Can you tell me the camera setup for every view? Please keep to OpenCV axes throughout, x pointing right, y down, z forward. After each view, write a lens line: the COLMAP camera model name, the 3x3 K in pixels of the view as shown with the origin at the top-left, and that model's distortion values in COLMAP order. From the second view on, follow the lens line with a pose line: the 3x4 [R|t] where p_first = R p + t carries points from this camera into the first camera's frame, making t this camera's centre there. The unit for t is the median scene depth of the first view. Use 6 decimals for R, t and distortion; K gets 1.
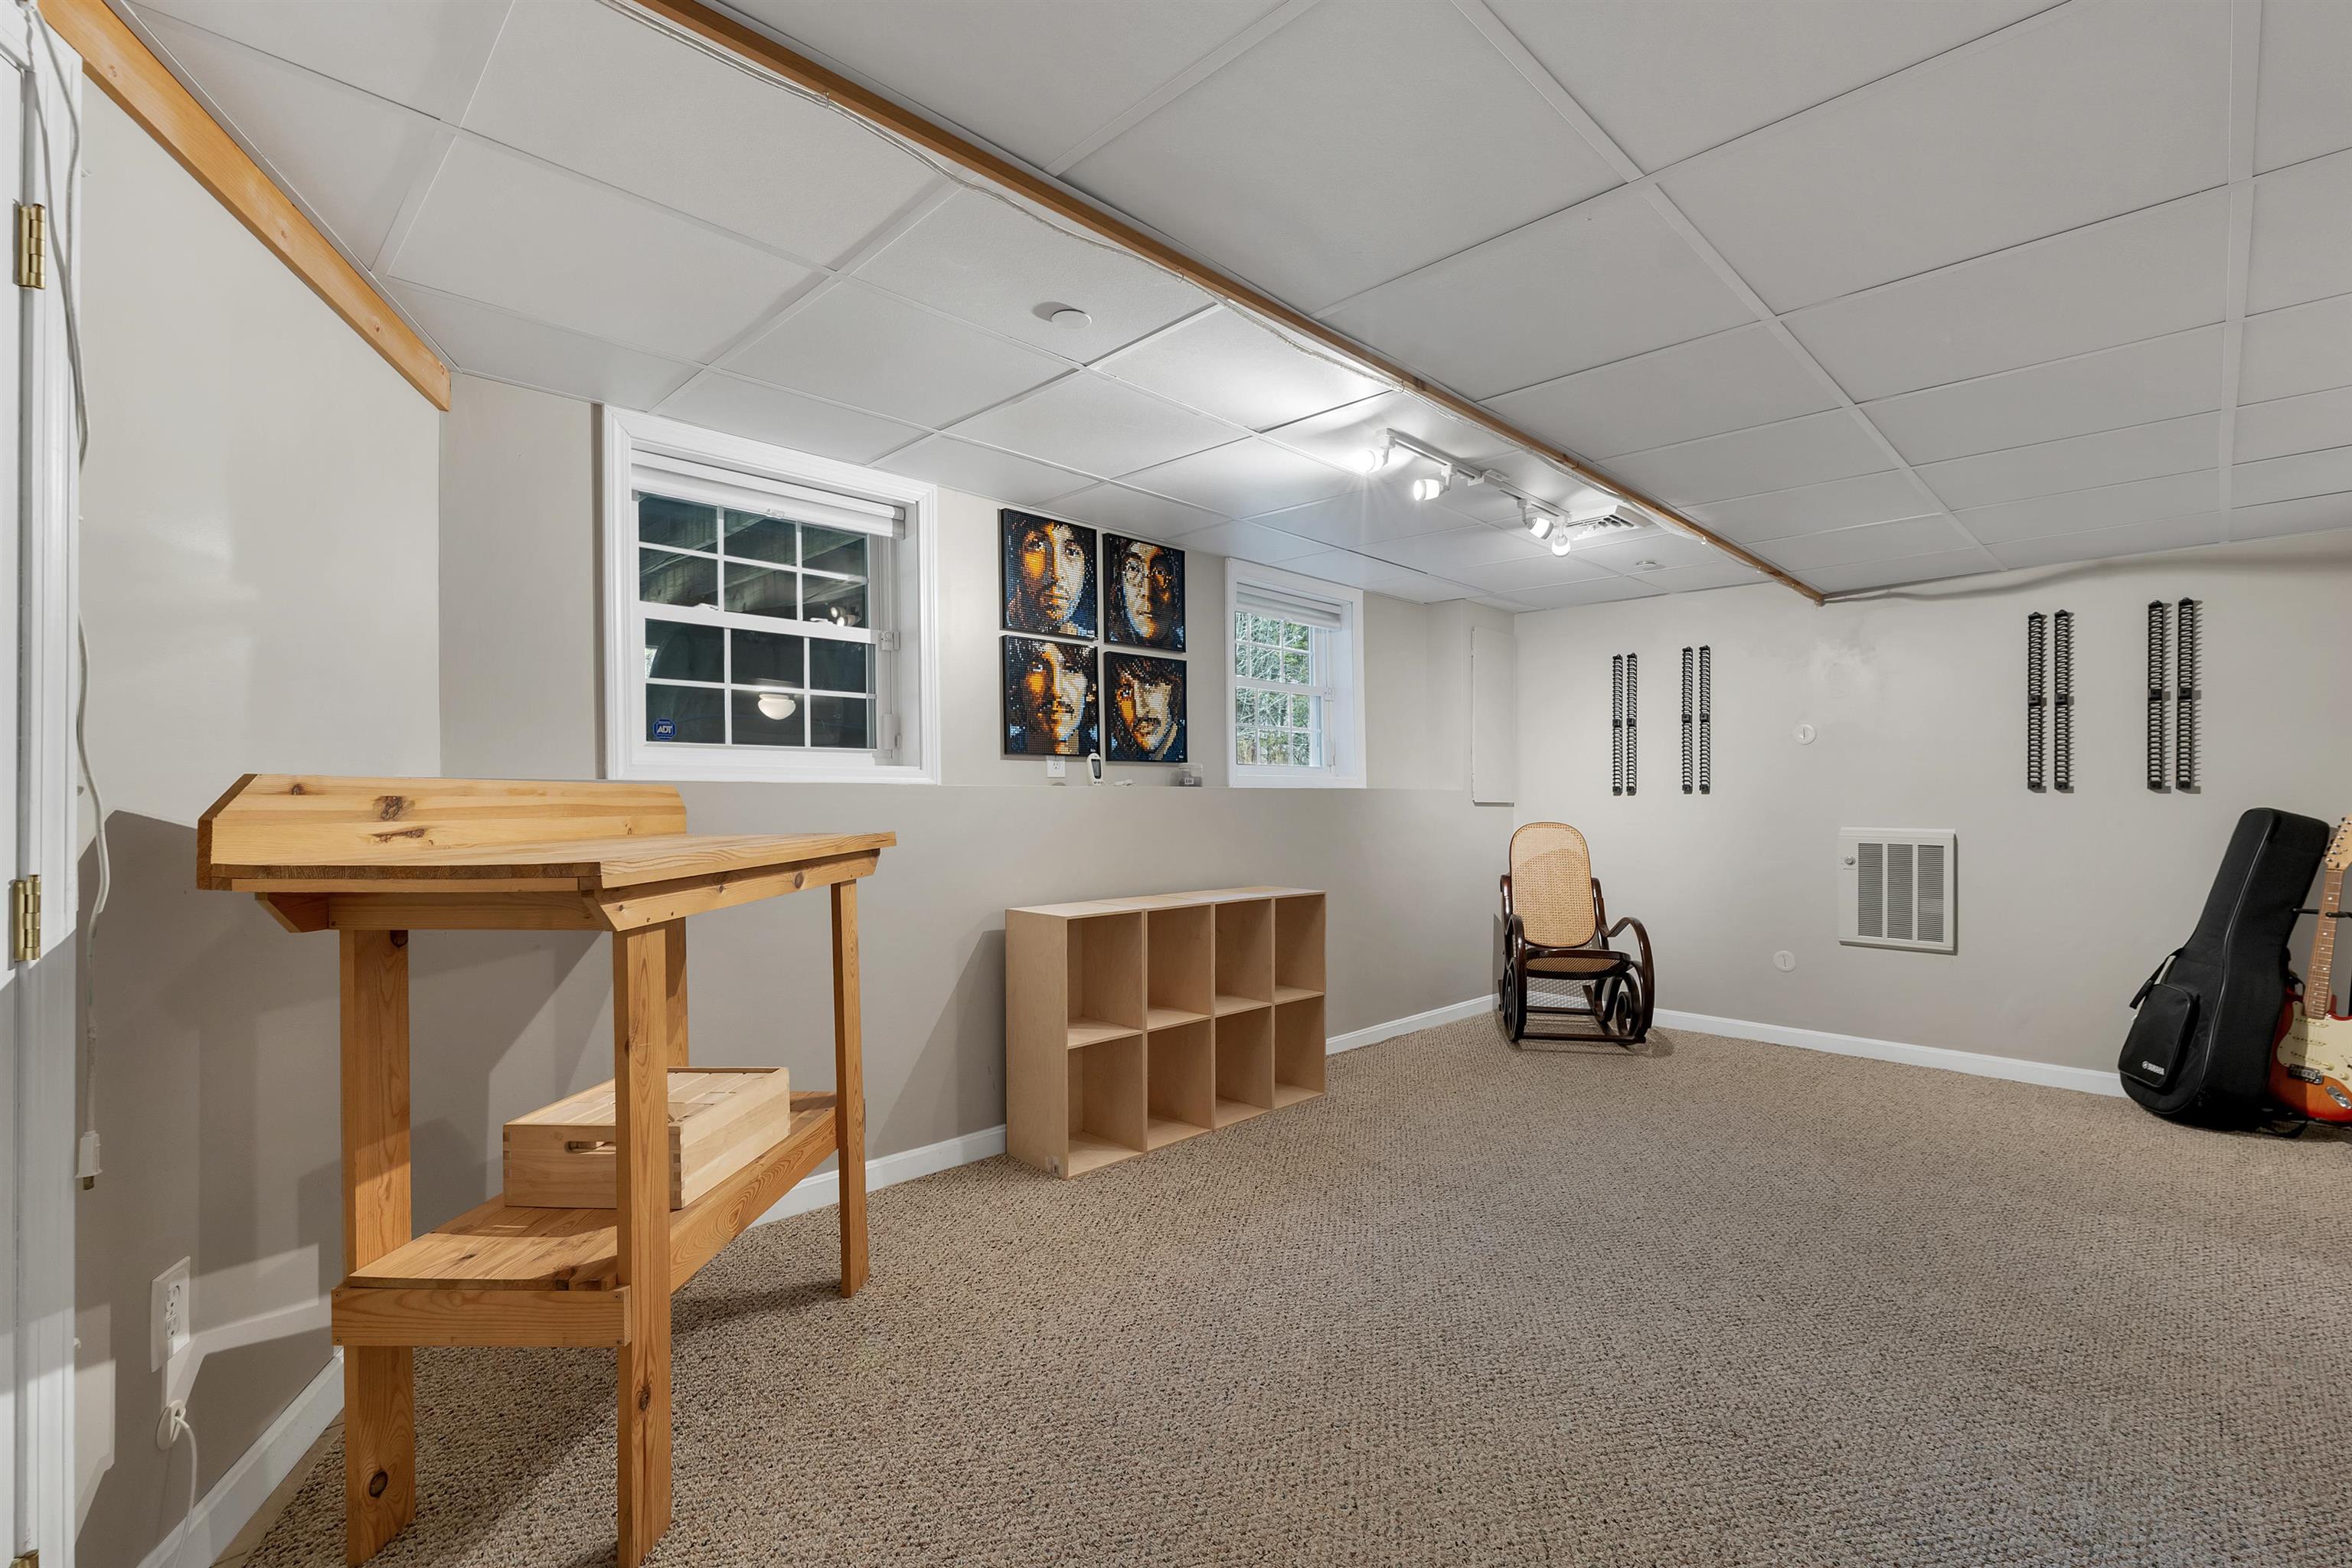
lens RADIAL K [[1014.4, 0, 1165.8], [0, 1014.4, 803.2], [0, 0, 1]] dist [-0.002290, 0.000852]
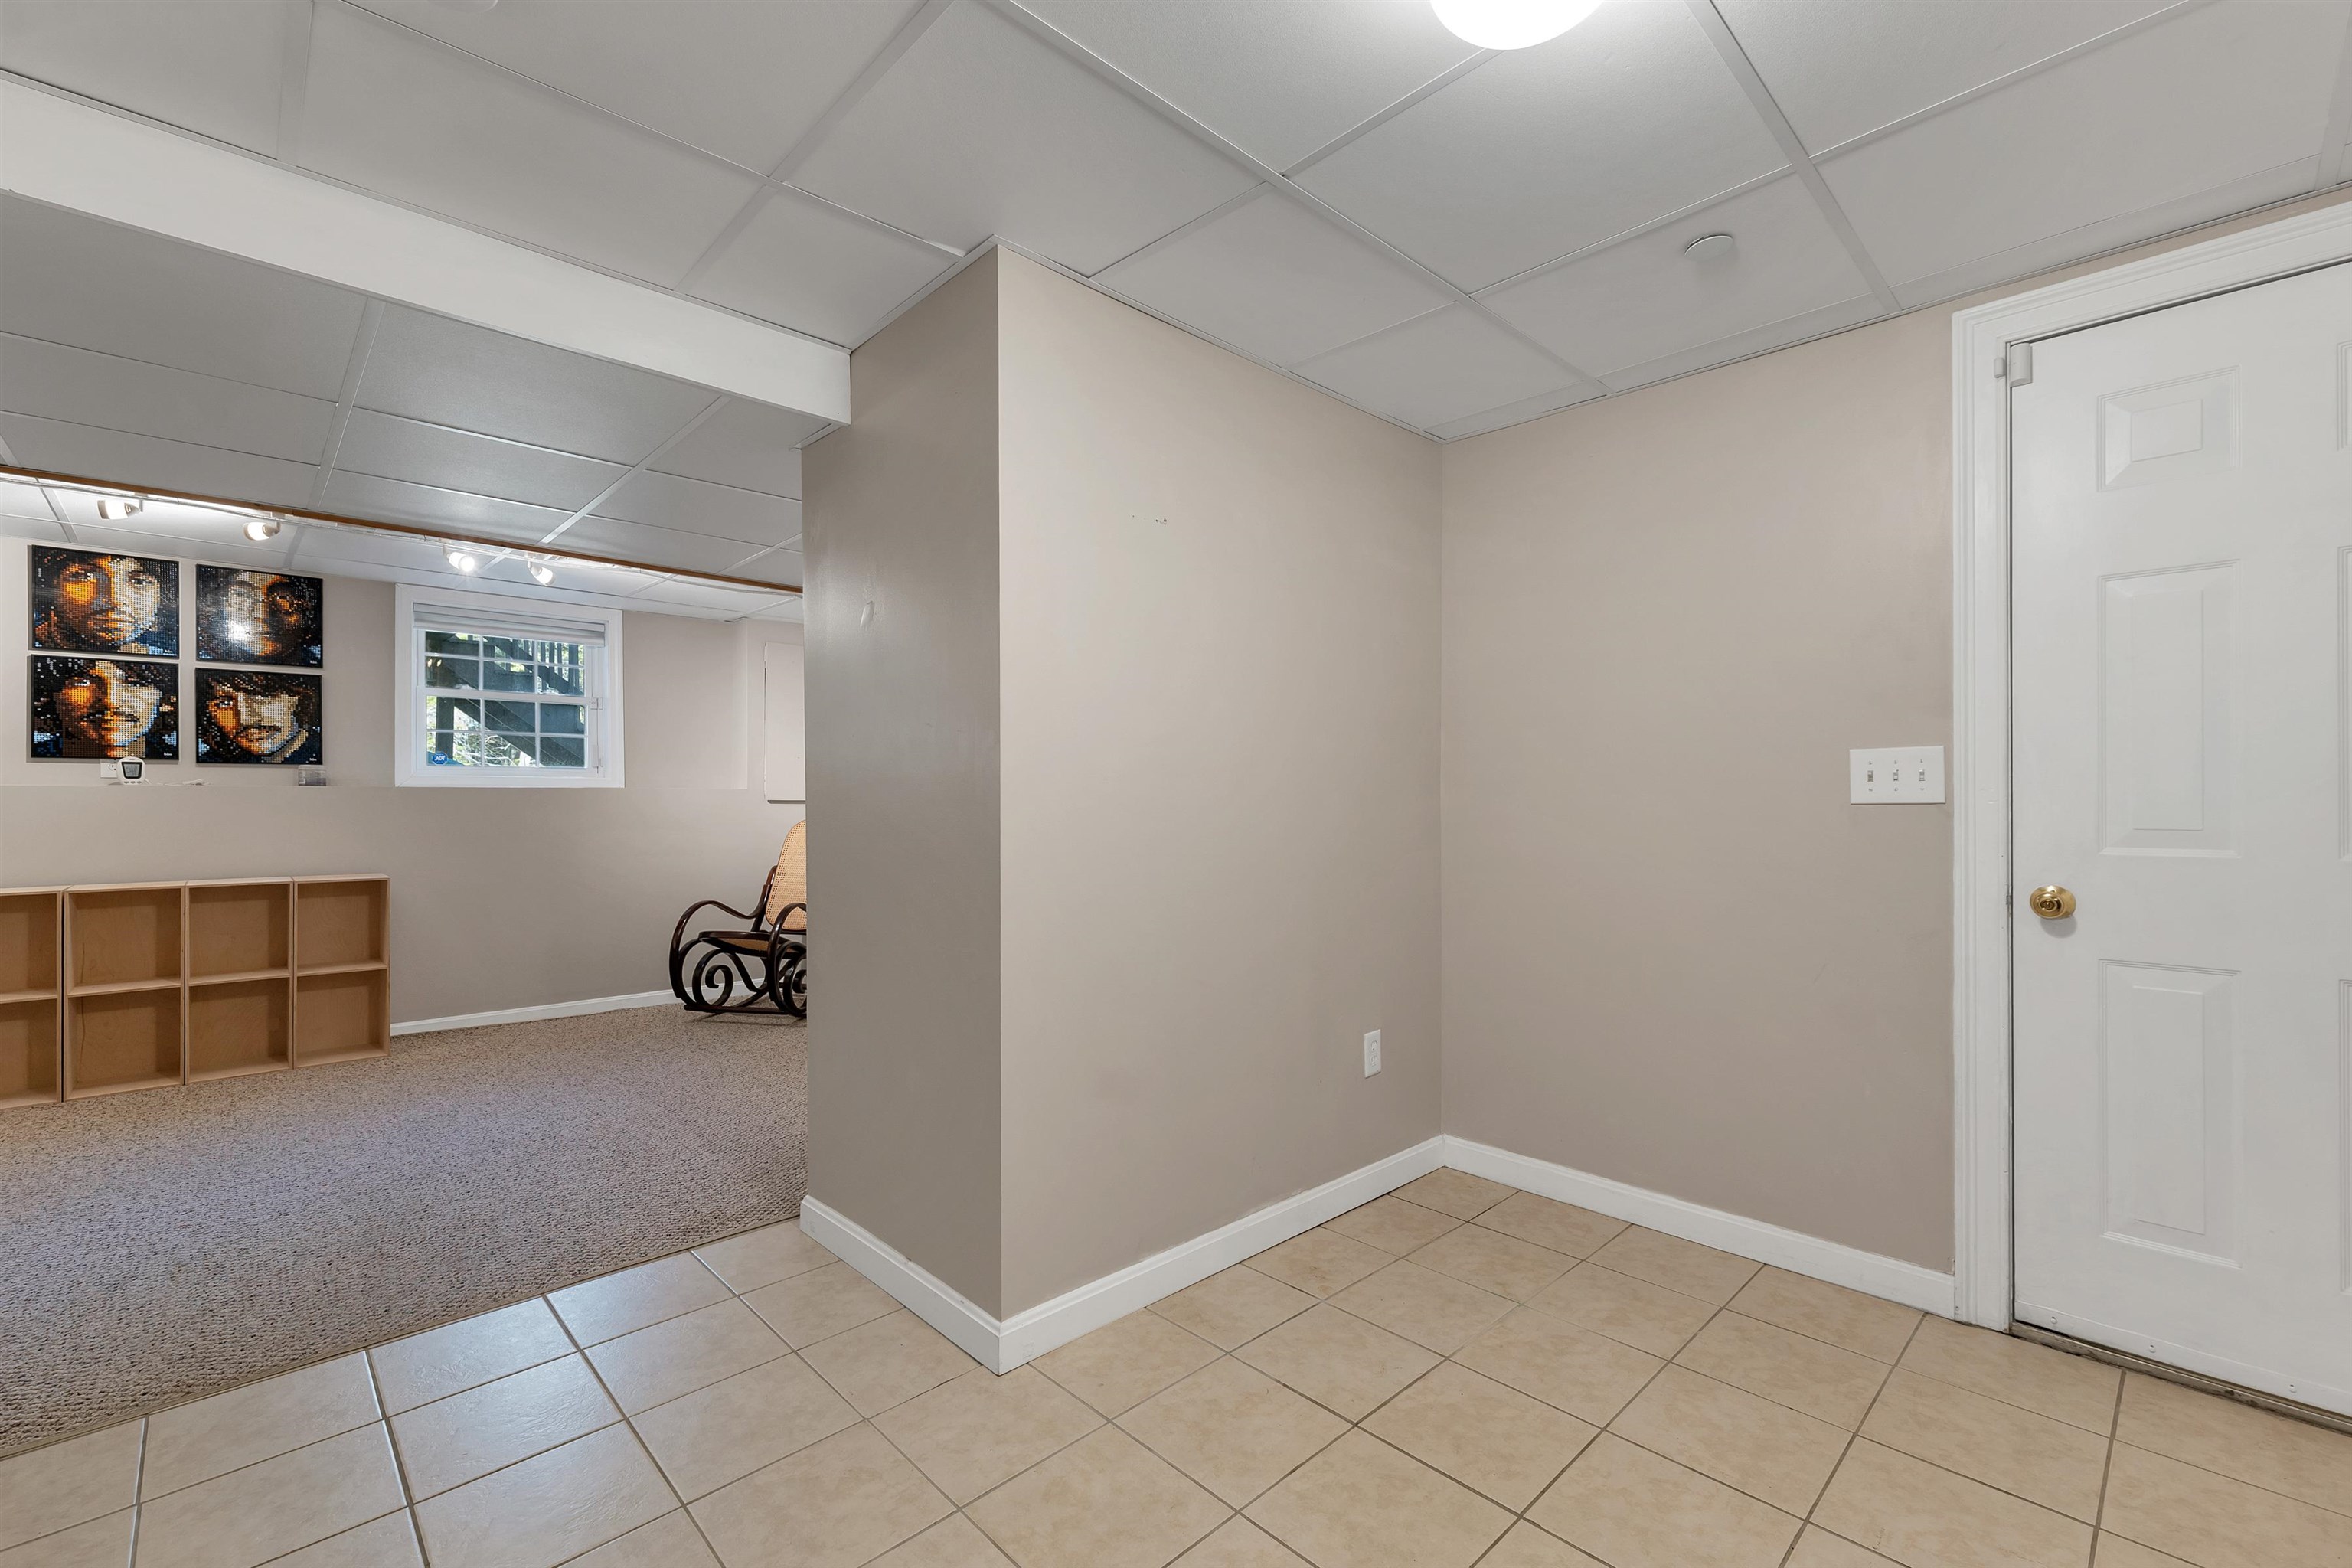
lens RADIAL K [[976.2, 0, 1159.1], [0, 976.2, 795.4], [0, 0, 1]] dist [0.010993, -0.001368]
pose [[0.999877, 0.002609, -0.015447, 1.060796], [-0.002673, 0.999988, -0.004140, -0.003792], [0.015436, 0.004180, 0.999872, -0.095785]]
